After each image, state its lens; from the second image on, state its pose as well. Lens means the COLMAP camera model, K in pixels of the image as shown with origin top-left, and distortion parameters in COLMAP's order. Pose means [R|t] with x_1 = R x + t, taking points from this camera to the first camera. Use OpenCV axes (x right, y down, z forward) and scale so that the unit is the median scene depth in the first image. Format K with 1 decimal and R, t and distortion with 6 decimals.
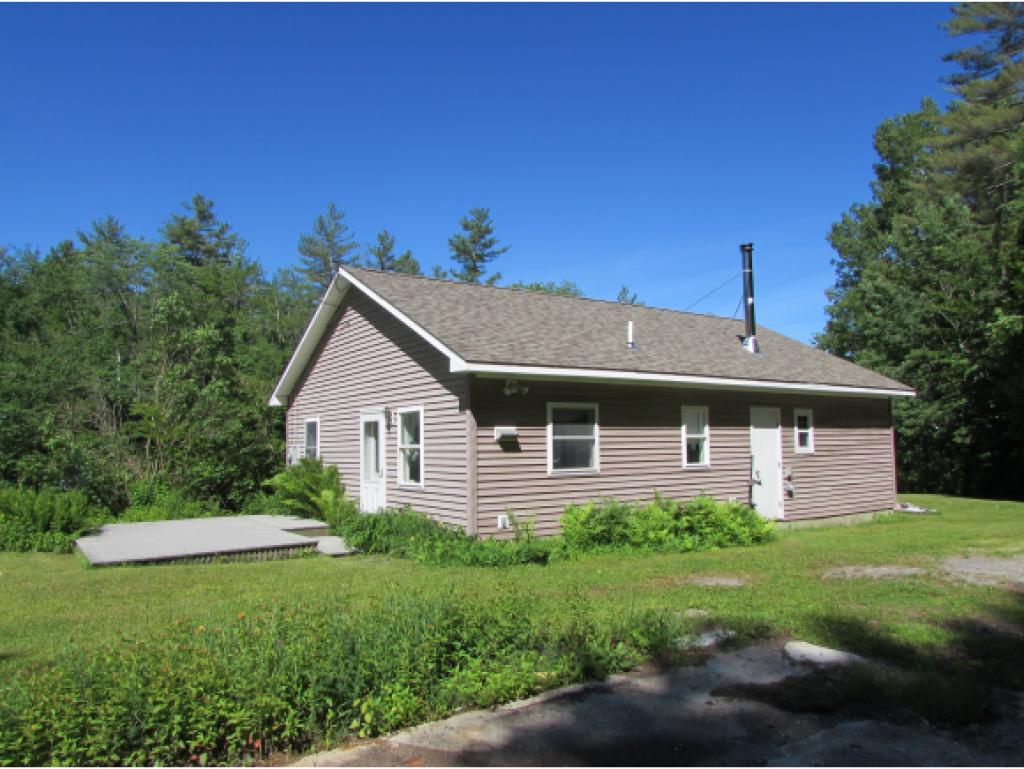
lens RADIAL K [[725.9, 0, 513.6], [0, 725.9, 381.6], [0, 0, 1]] dist [-0.032252, 0.008792]
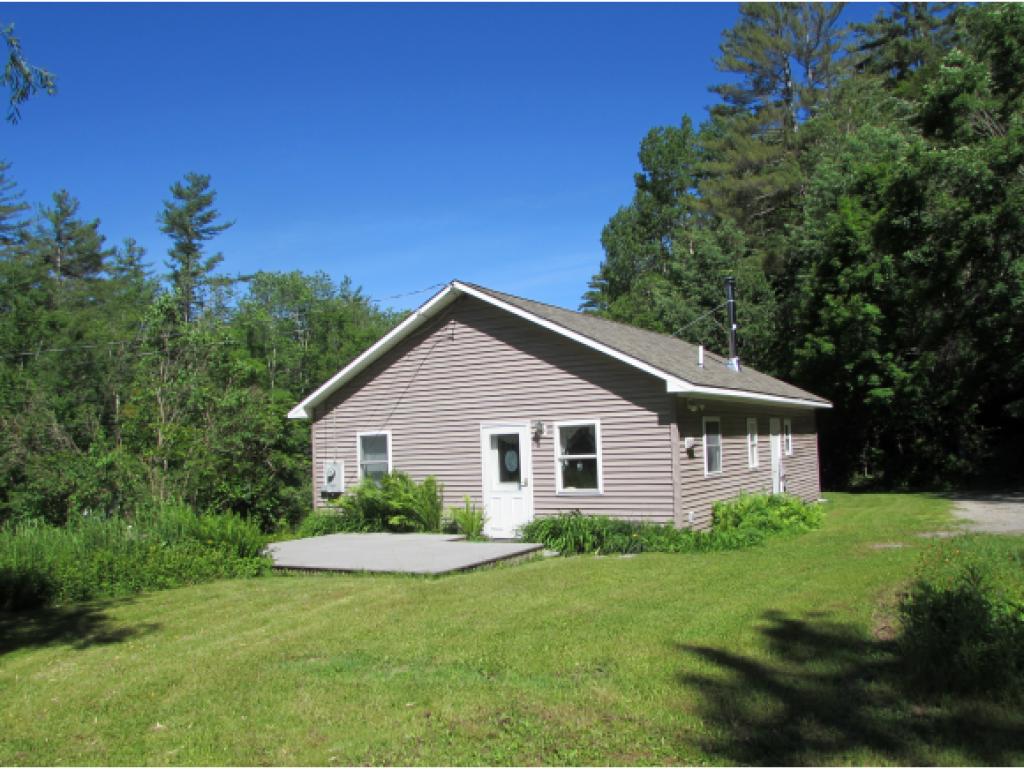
lens RADIAL K [[854.0, 0, 509.6], [0, 854.0, 392.1], [0, 0, 1]] dist [-0.091572, -0.006311]
pose [[0.914272, 0.008312, 0.405017, -0.433990], [-0.012560, 0.999890, 0.007832, -0.010074], [-0.404907, -0.012248, 0.914276, -0.079653]]
